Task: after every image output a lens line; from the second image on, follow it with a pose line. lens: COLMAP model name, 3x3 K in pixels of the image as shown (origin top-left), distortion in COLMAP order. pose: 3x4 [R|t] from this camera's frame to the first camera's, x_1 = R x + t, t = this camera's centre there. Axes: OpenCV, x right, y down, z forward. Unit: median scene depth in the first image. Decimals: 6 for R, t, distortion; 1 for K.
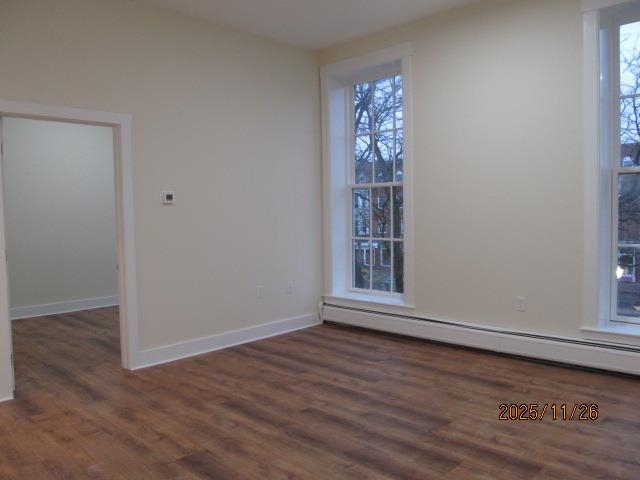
lens RADIAL K [[525.3, 0, 322.8], [0, 525.3, 242.1], [0, 0, 1]] dist [-0.092995, 0.057432]
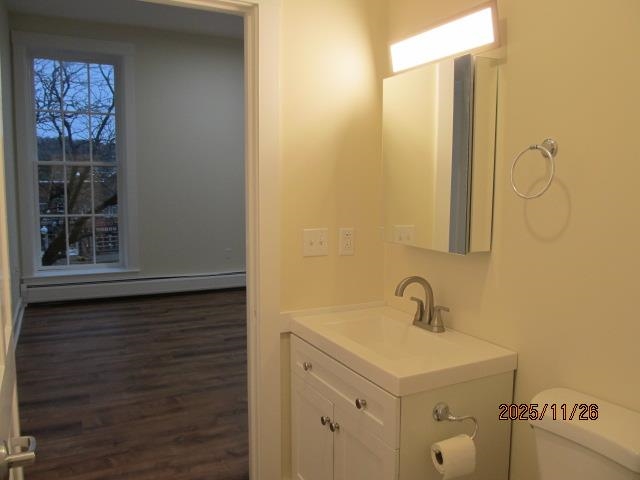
lens RADIAL K [[525.3, 0, 322.8], [0, 525.3, 242.1], [0, 0, 1]] dist [-0.092995, 0.057432]
pose [[0.326719, -0.080626, 0.941676, -1.005010], [0.043280, 0.996586, 0.070311, -0.005796], [-0.944130, 0.017784, 0.329093, 0.280030]]
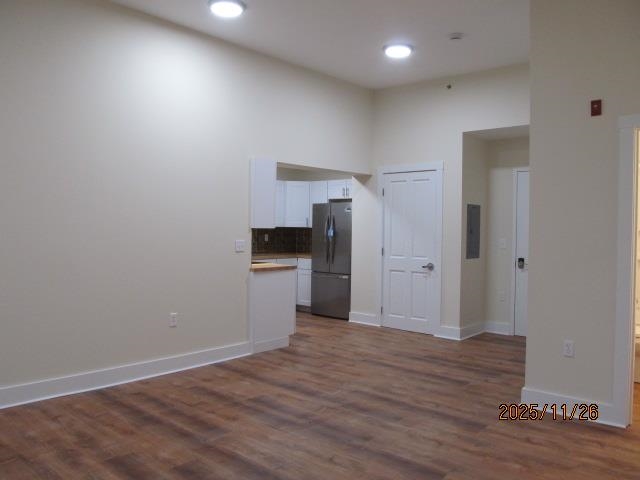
lens RADIAL K [[525.3, 0, 322.8], [0, 525.3, 242.1], [0, 0, 1]] dist [-0.092995, 0.057432]
pose [[-0.999225, 0.004270, -0.039136, 0.000274], [0.000911, 0.996341, 0.085459, -0.082882], [0.039357, 0.085357, -0.995573, 1.340730]]
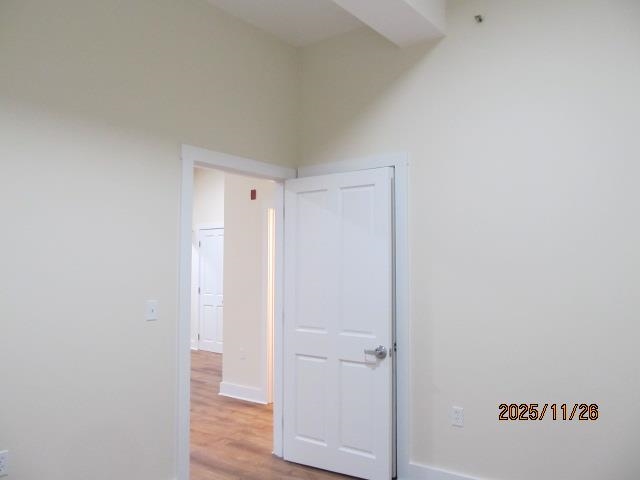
lens RADIAL K [[525.3, 0, 322.8], [0, 525.3, 242.1], [0, 0, 1]] dist [-0.092995, 0.057432]
pose [[-0.994356, 0.008957, -0.105716, -0.543900], [0.008338, 0.999945, 0.006302, -0.116151], [0.105766, 0.005385, -0.994376, 1.857994]]
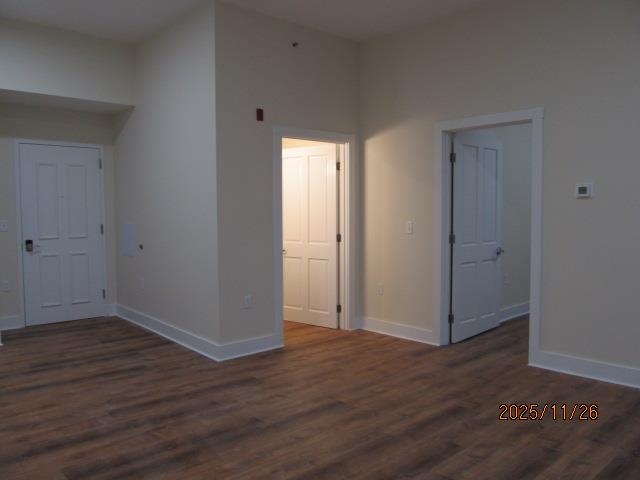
lens RADIAL K [[525.3, 0, 322.8], [0, 525.3, 242.1], [0, 0, 1]] dist [-0.092995, 0.057432]
pose [[-0.078047, 0.080999, -0.993654, 0.672969], [-0.051724, 0.995023, 0.085173, -0.055894], [0.995607, 0.058043, -0.073469, 0.705407]]
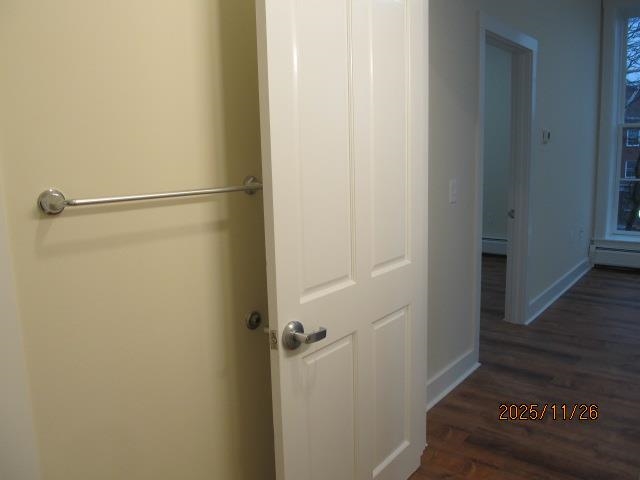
lens RADIAL K [[525.3, 0, 322.8], [0, 525.3, 242.1], [0, 0, 1]] dist [-0.092995, 0.057432]
pose [[0.996082, -0.025596, 0.084644, -0.856877], [0.016812, 0.994550, 0.102901, 0.000502], [-0.086816, -0.101074, 0.991084, 0.141333]]
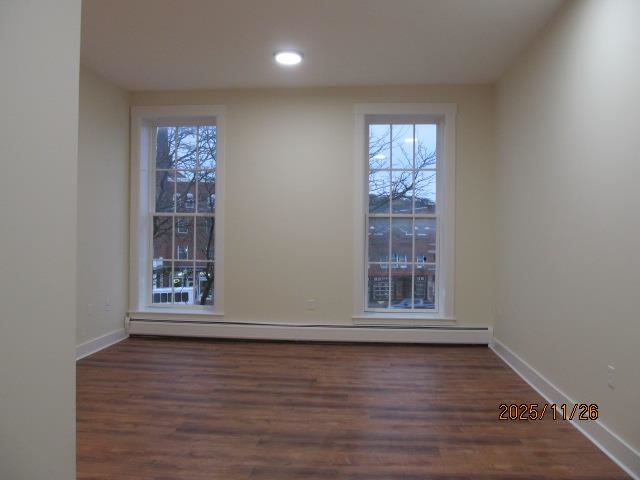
lens RADIAL K [[525.3, 0, 322.8], [0, 525.3, 242.1], [0, 0, 1]] dist [-0.092995, 0.057432]
pose [[0.773515, 0.018043, 0.633521, -0.554502], [0.012910, 0.998939, -0.044212, 0.012871], [-0.633646, 0.042378, 0.772461, -0.156354]]
